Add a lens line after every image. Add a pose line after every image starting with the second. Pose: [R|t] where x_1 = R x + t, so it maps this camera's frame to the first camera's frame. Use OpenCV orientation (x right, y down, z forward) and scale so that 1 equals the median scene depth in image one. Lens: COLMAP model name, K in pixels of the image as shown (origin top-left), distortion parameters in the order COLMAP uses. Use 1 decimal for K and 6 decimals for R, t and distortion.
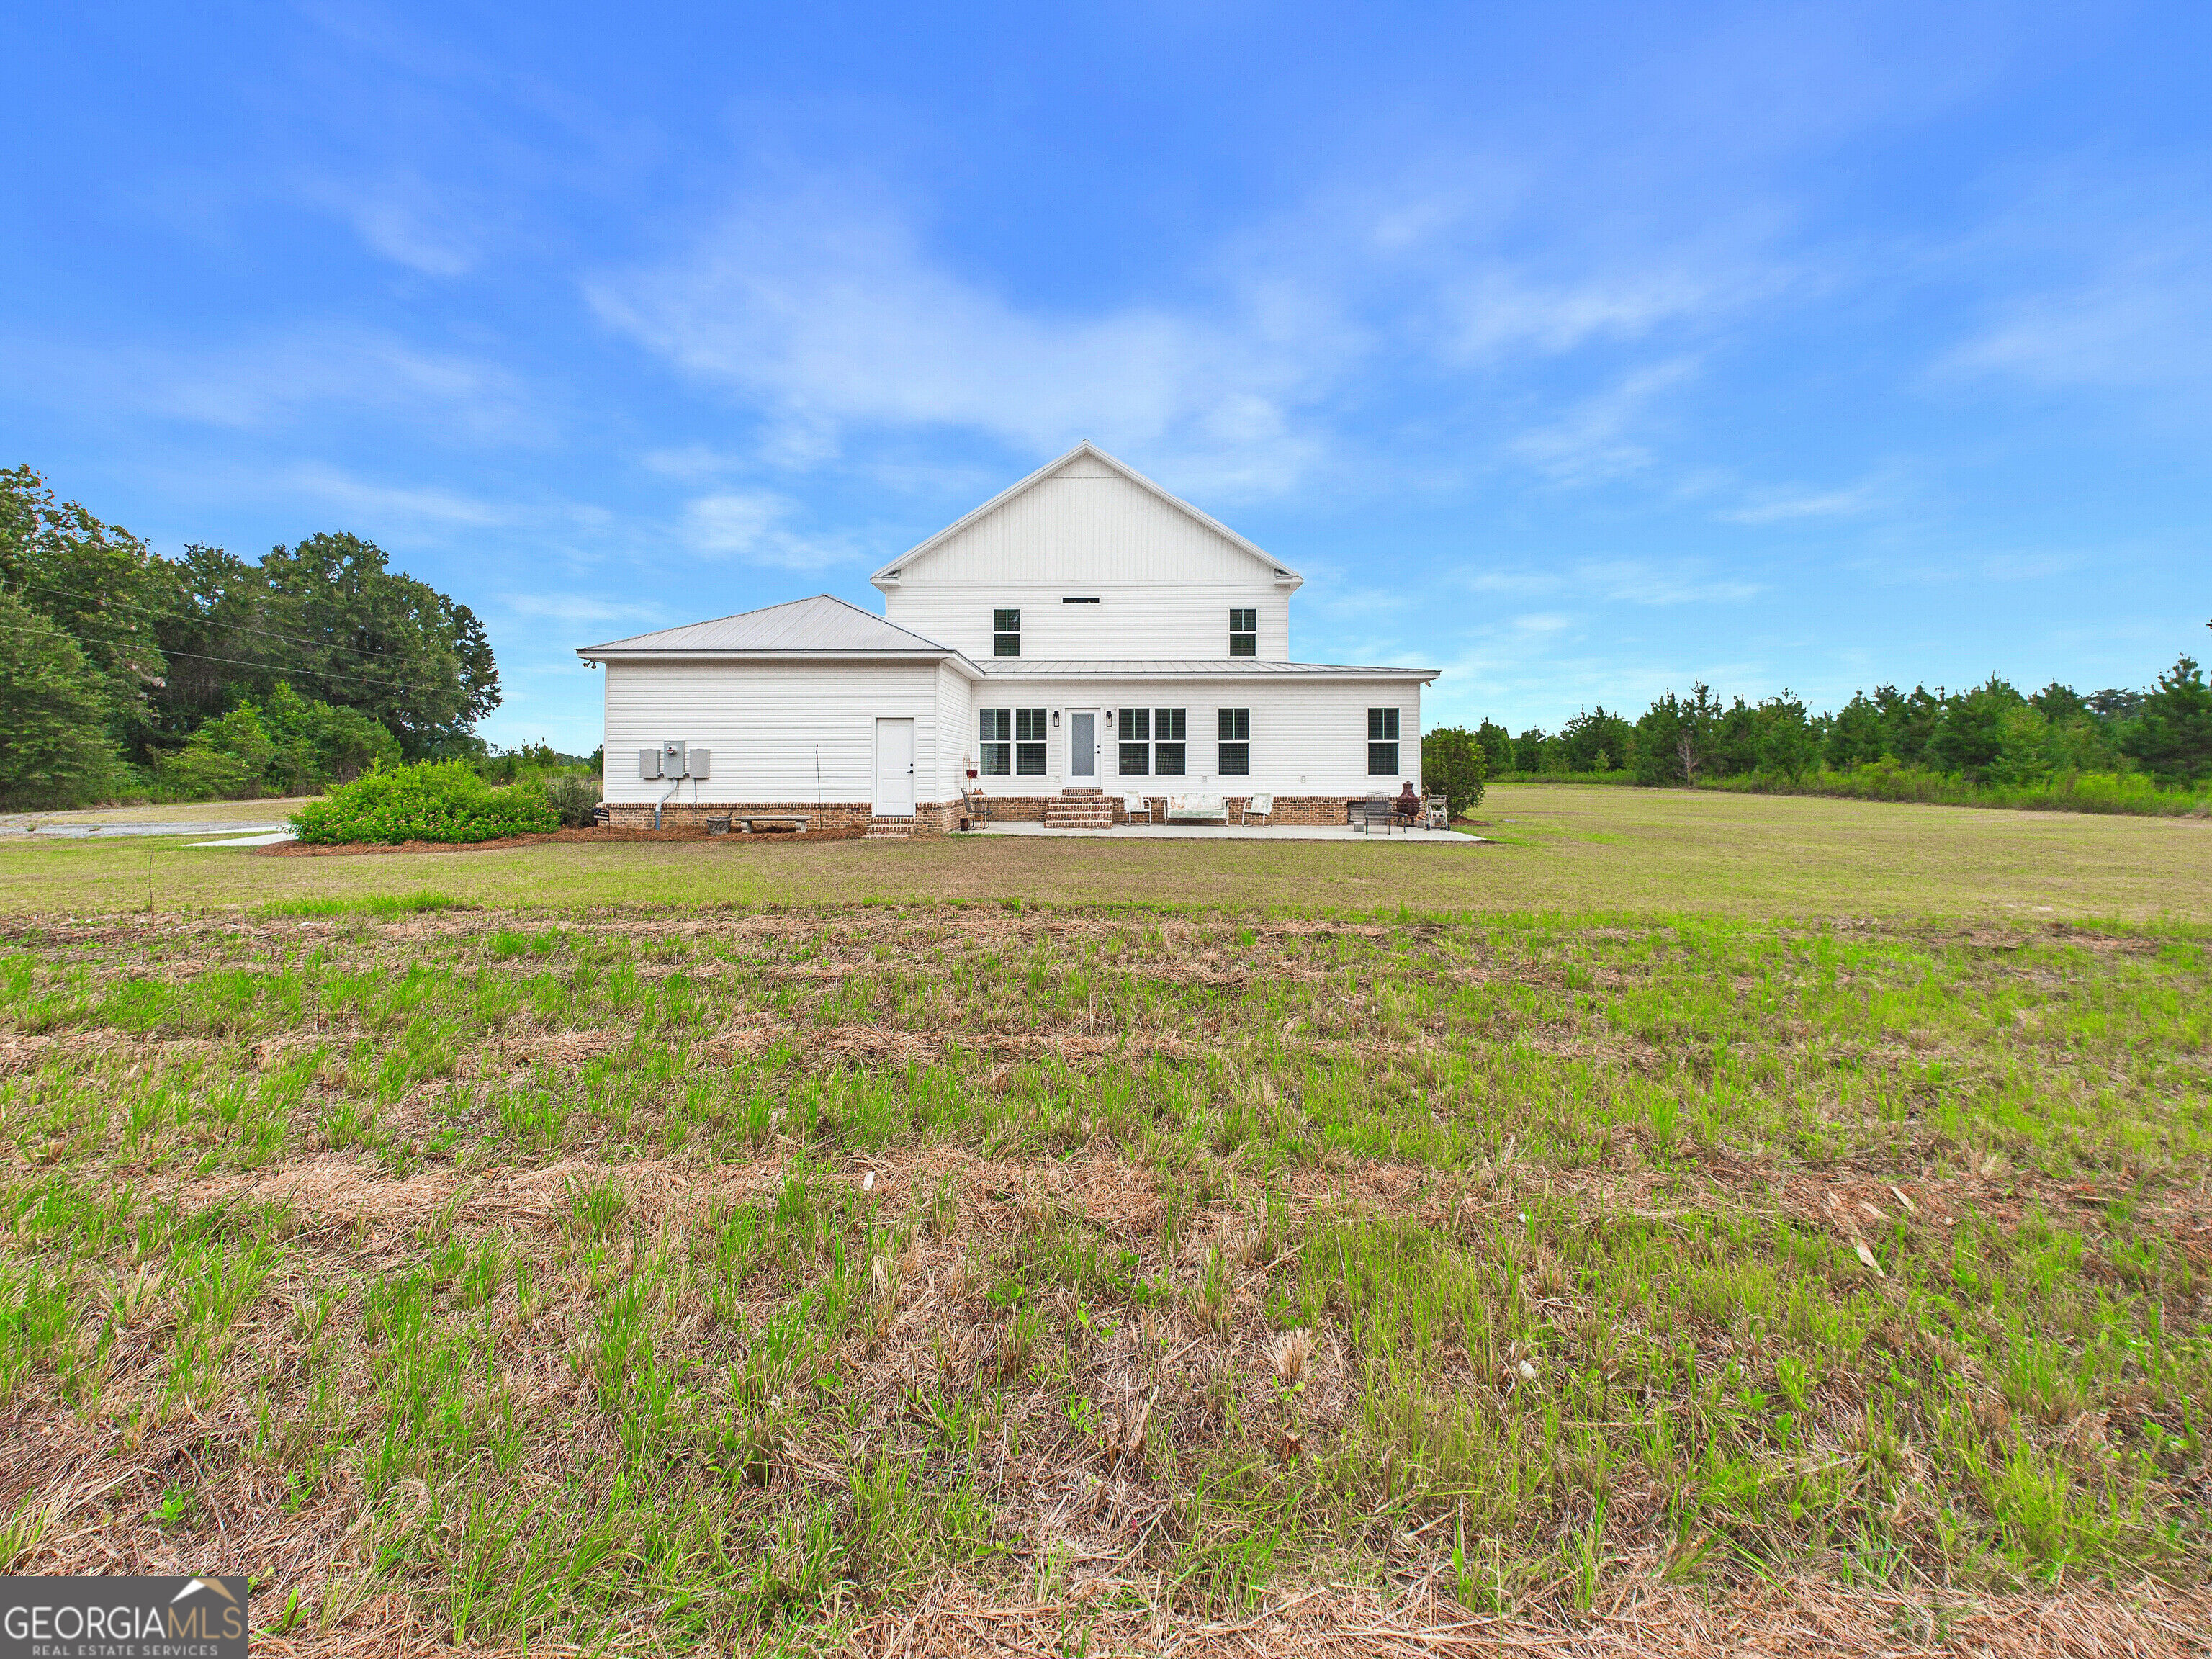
lens RADIAL K [[890.8, 0, 1110.2], [0, 890.8, 762.9], [0, 0, 1]] dist [0.025133, 0.000087]
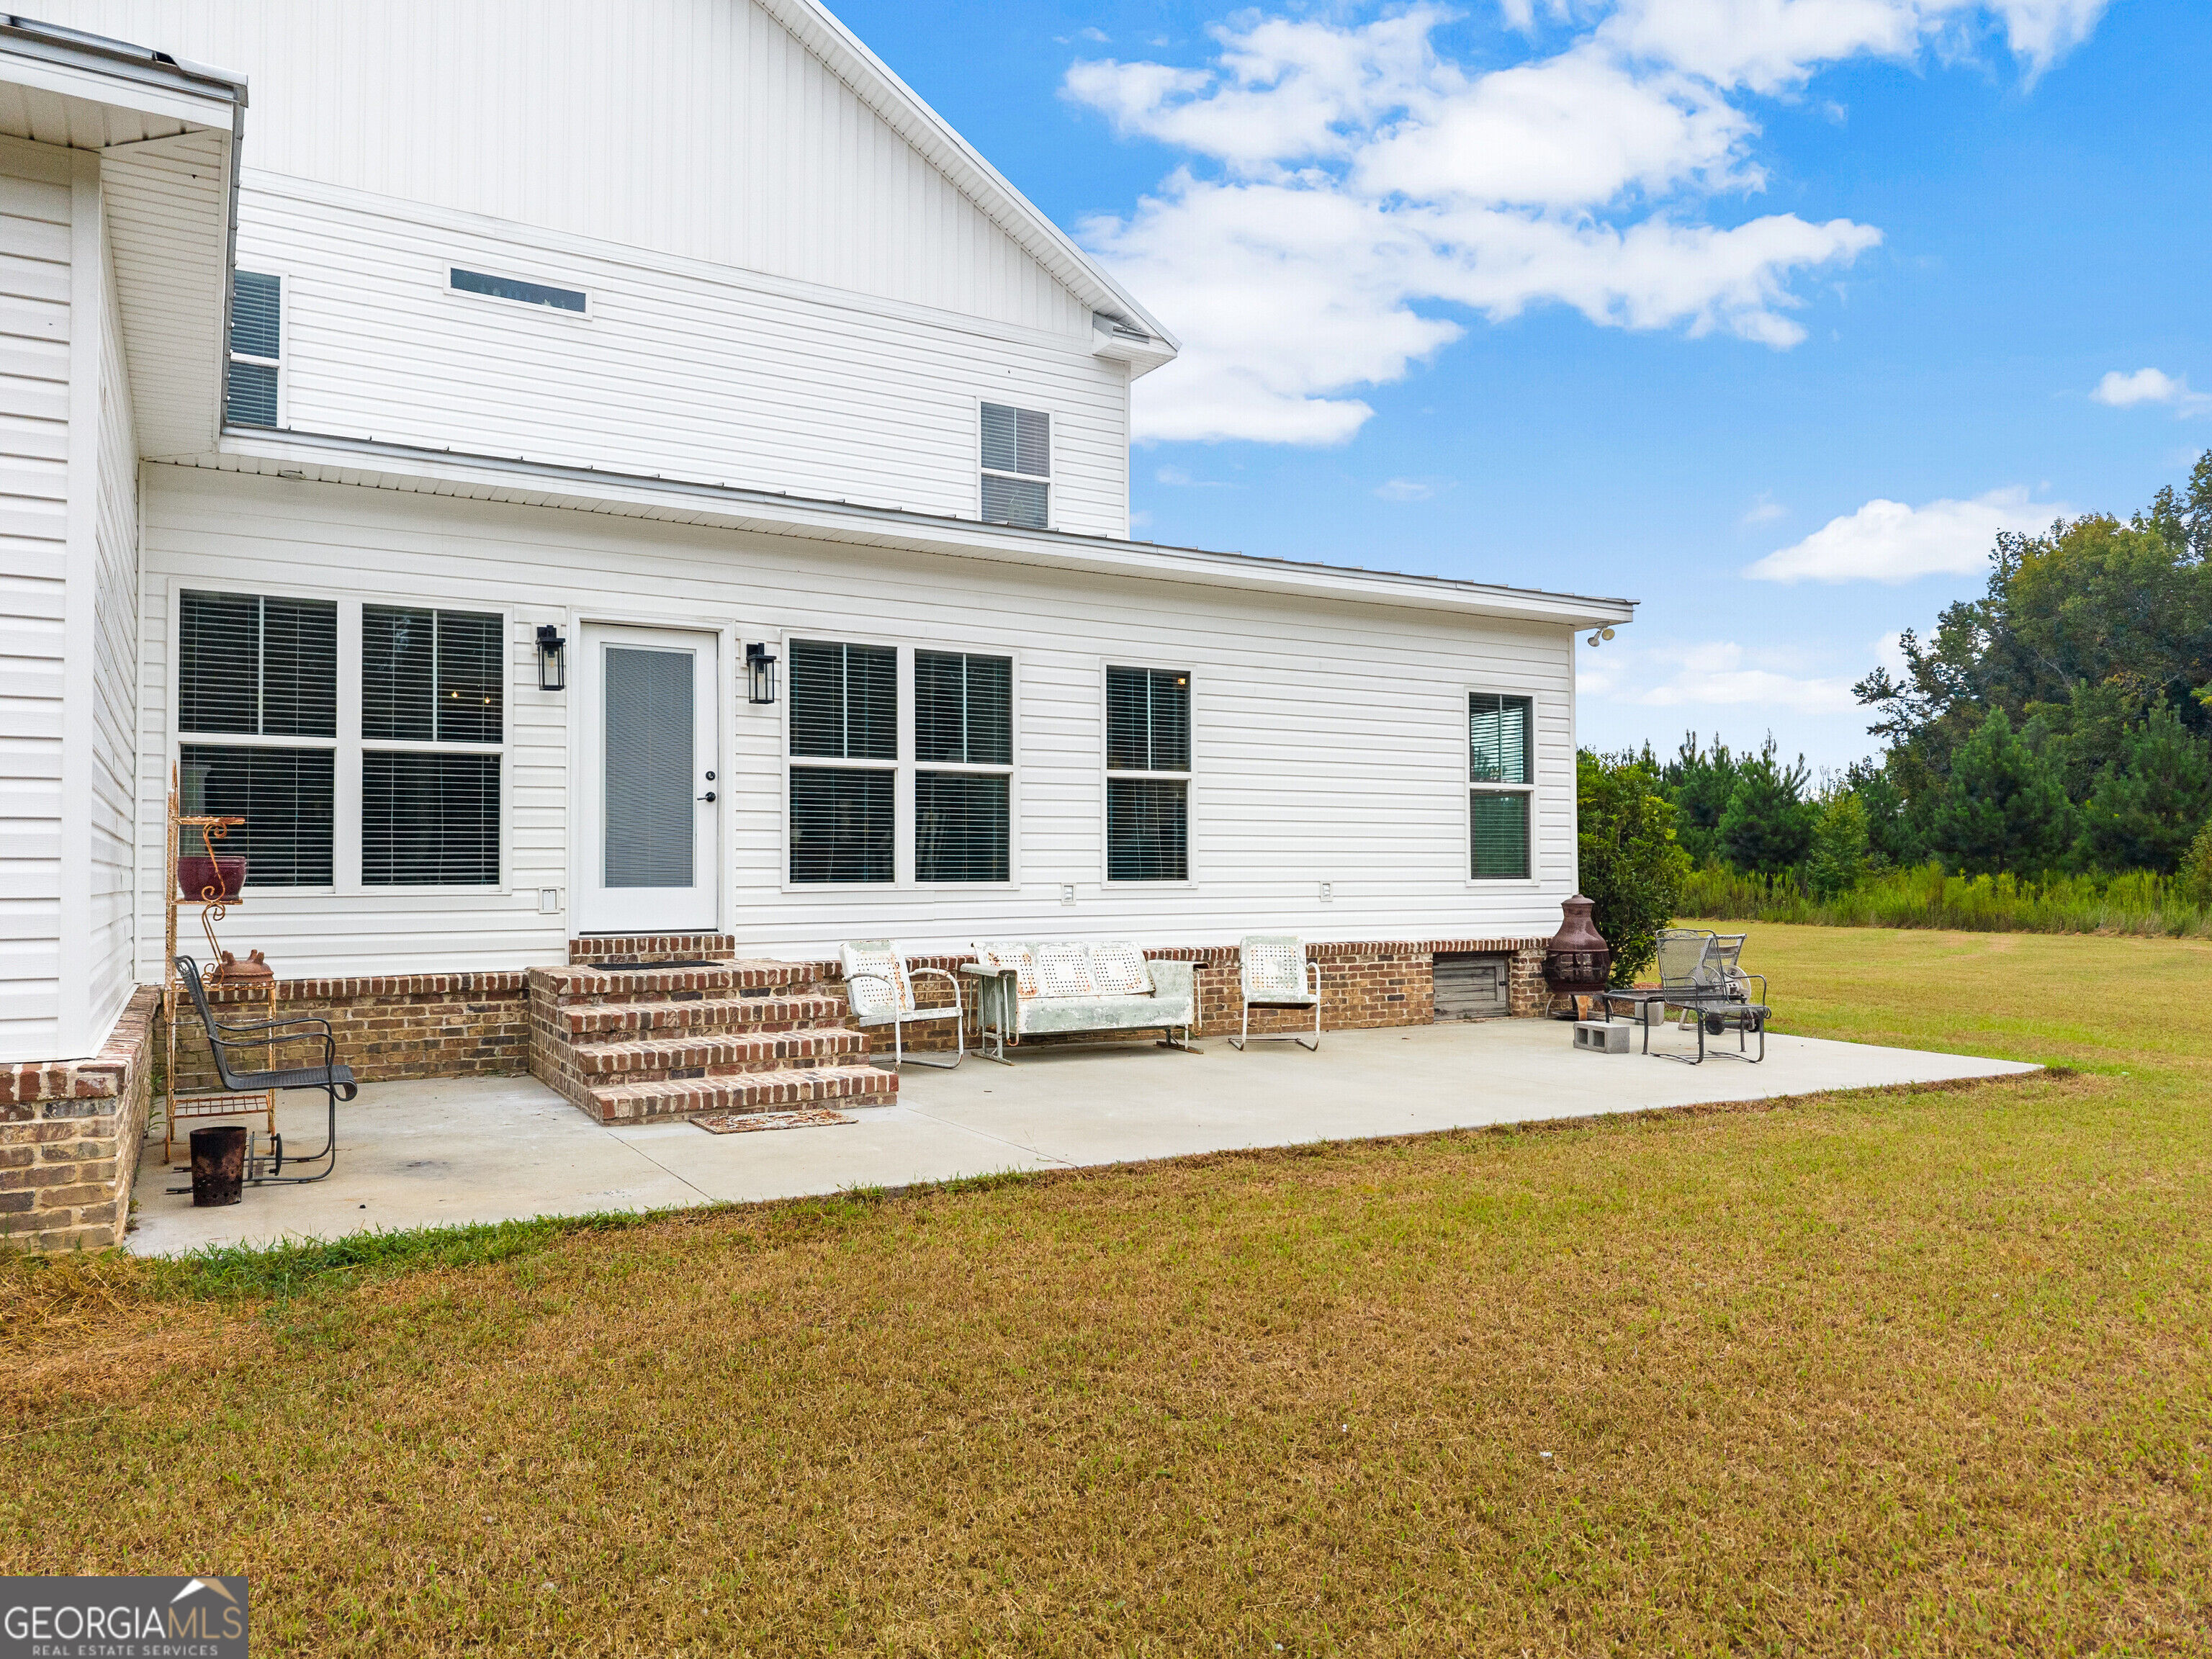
lens RADIAL K [[1487.7, 0, 1111.4], [0, 1487.7, 855.2], [0, 0, 1]] dist [0.063752, -0.060851]
pose [[0.852312, 0.003674, 0.523020, -0.145464], [0.000299, 0.999972, -0.007511, 0.008529], [-0.523033, 0.006558, 0.852287, 0.560545]]
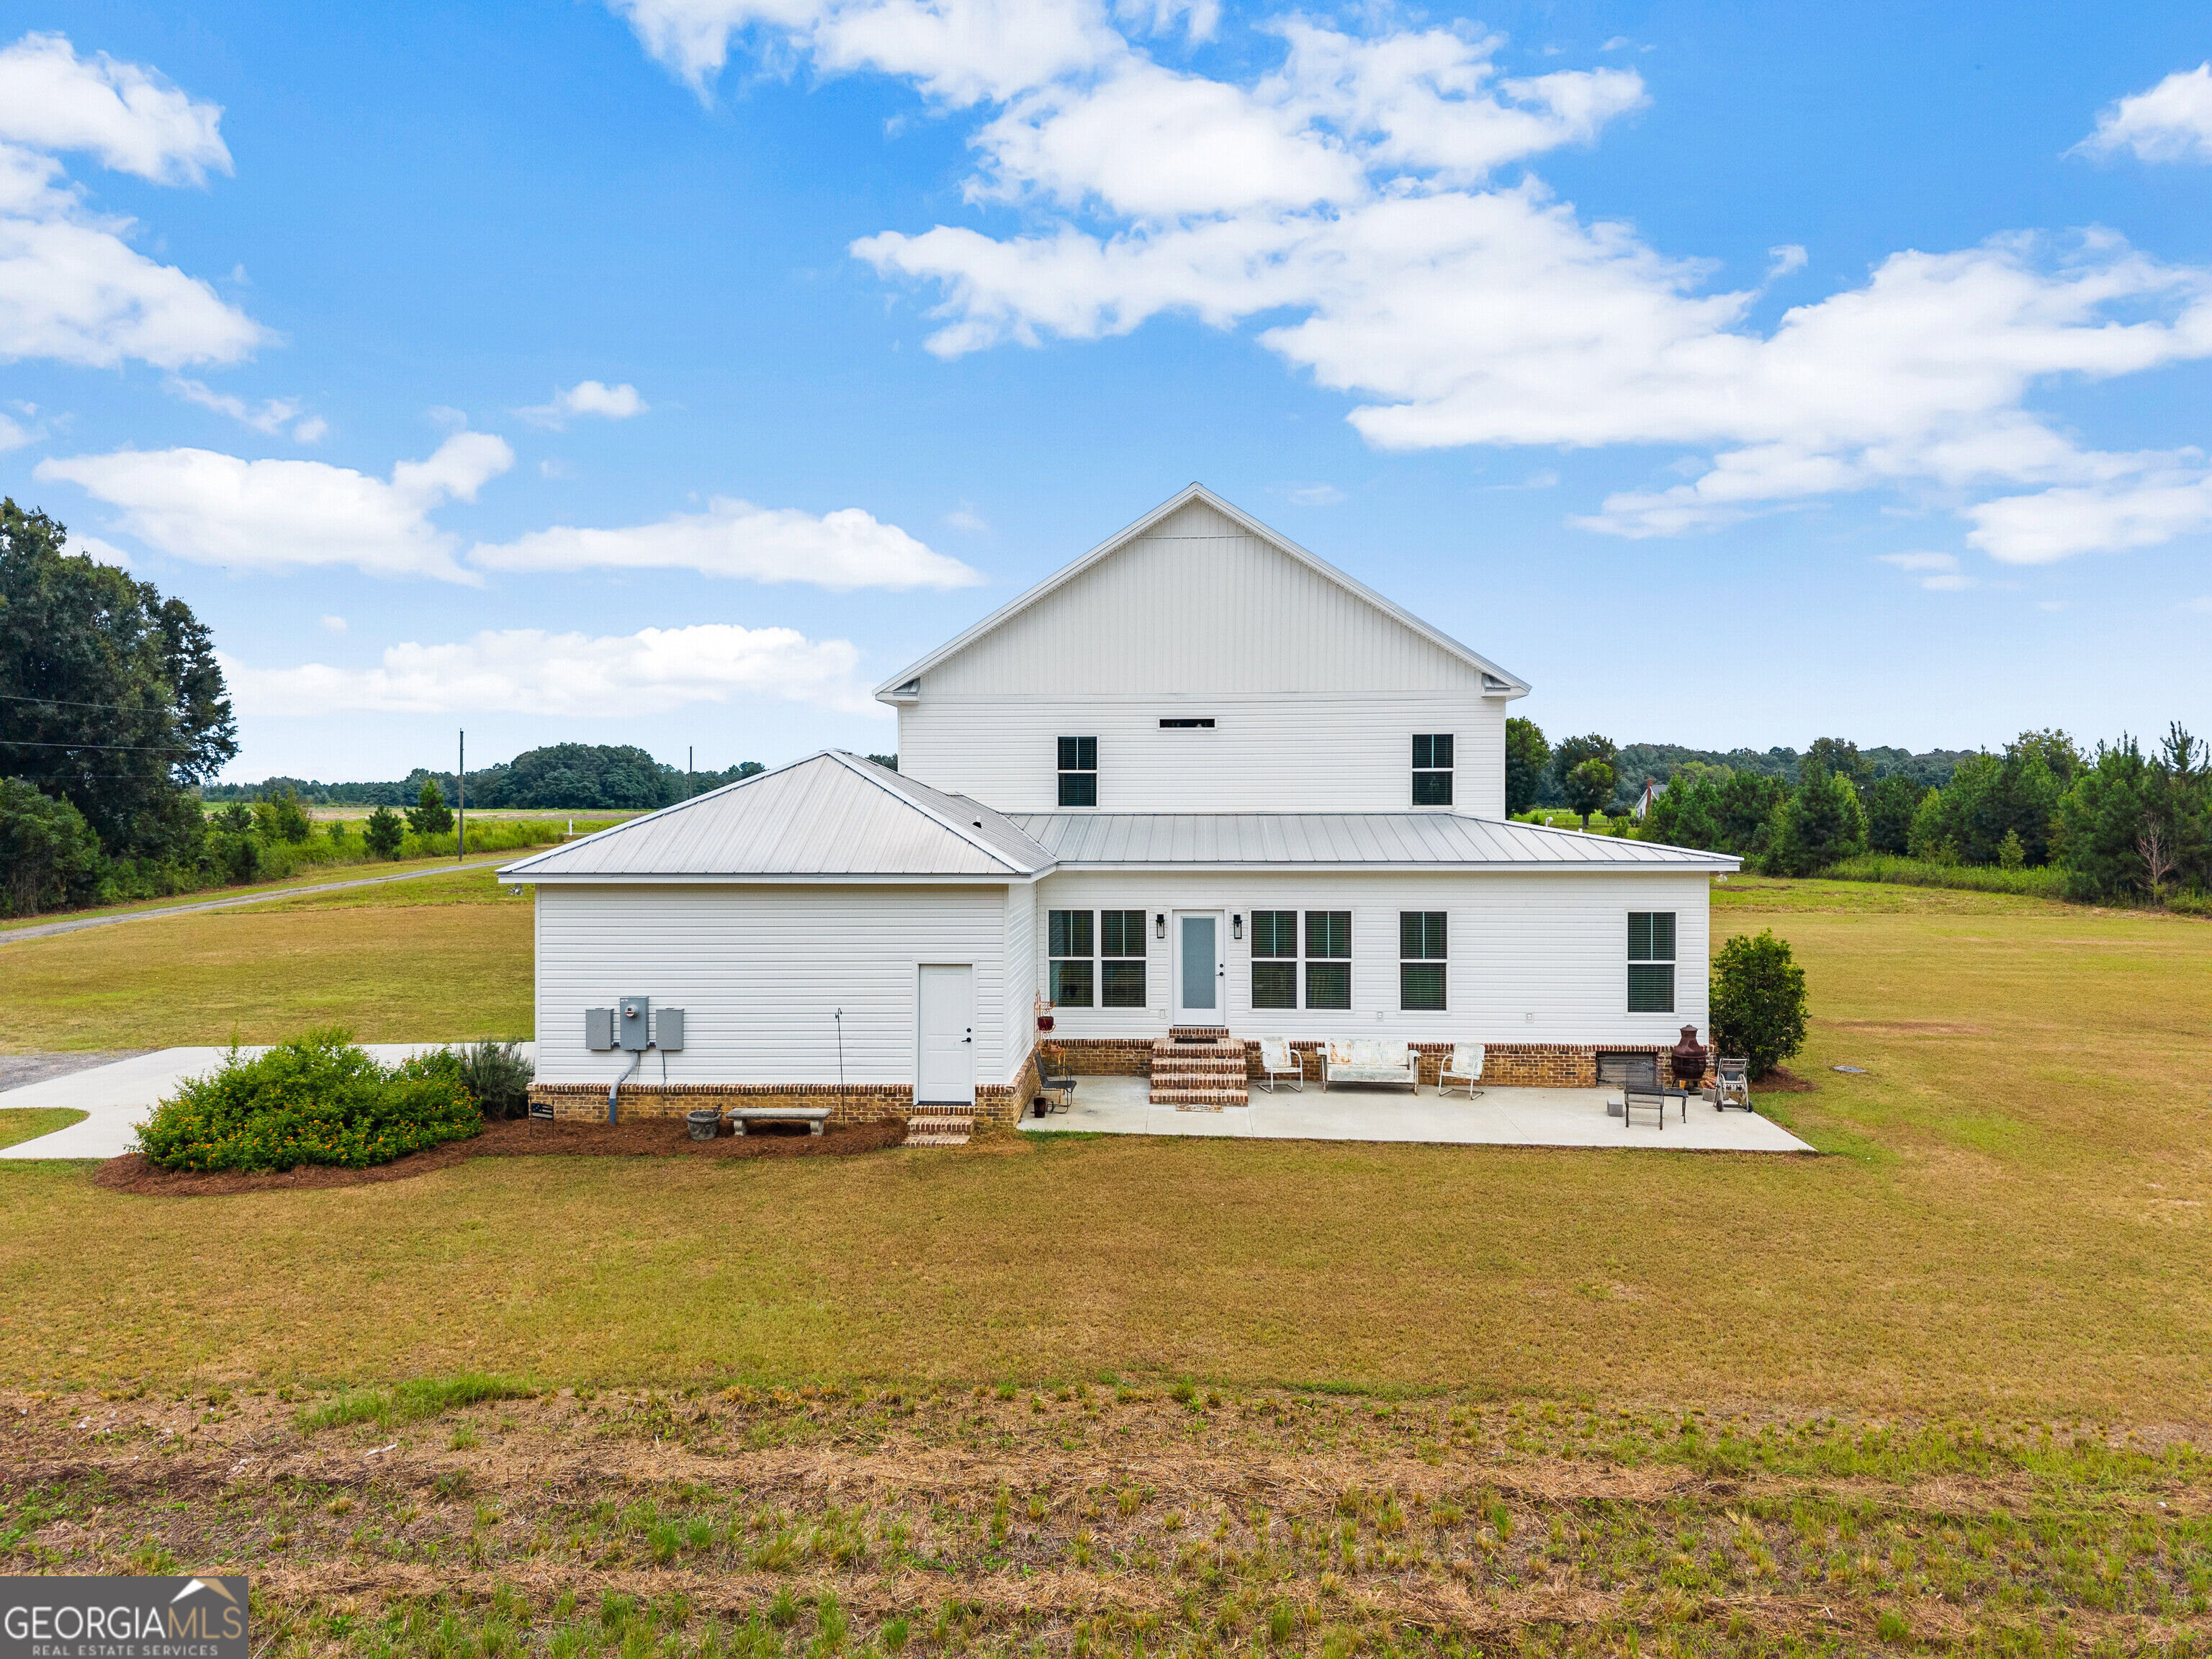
lens RADIAL K [[1467.9, 0, 1114.2], [0, 1467.9, 831.7], [0, 0, 1]] dist [0.087175, -0.075488]
pose [[0.999059, -0.003518, -0.043233, -0.046812], [0.004724, 0.999602, 0.027820, -0.153419], [0.043118, -0.027998, 0.998678, -0.122981]]
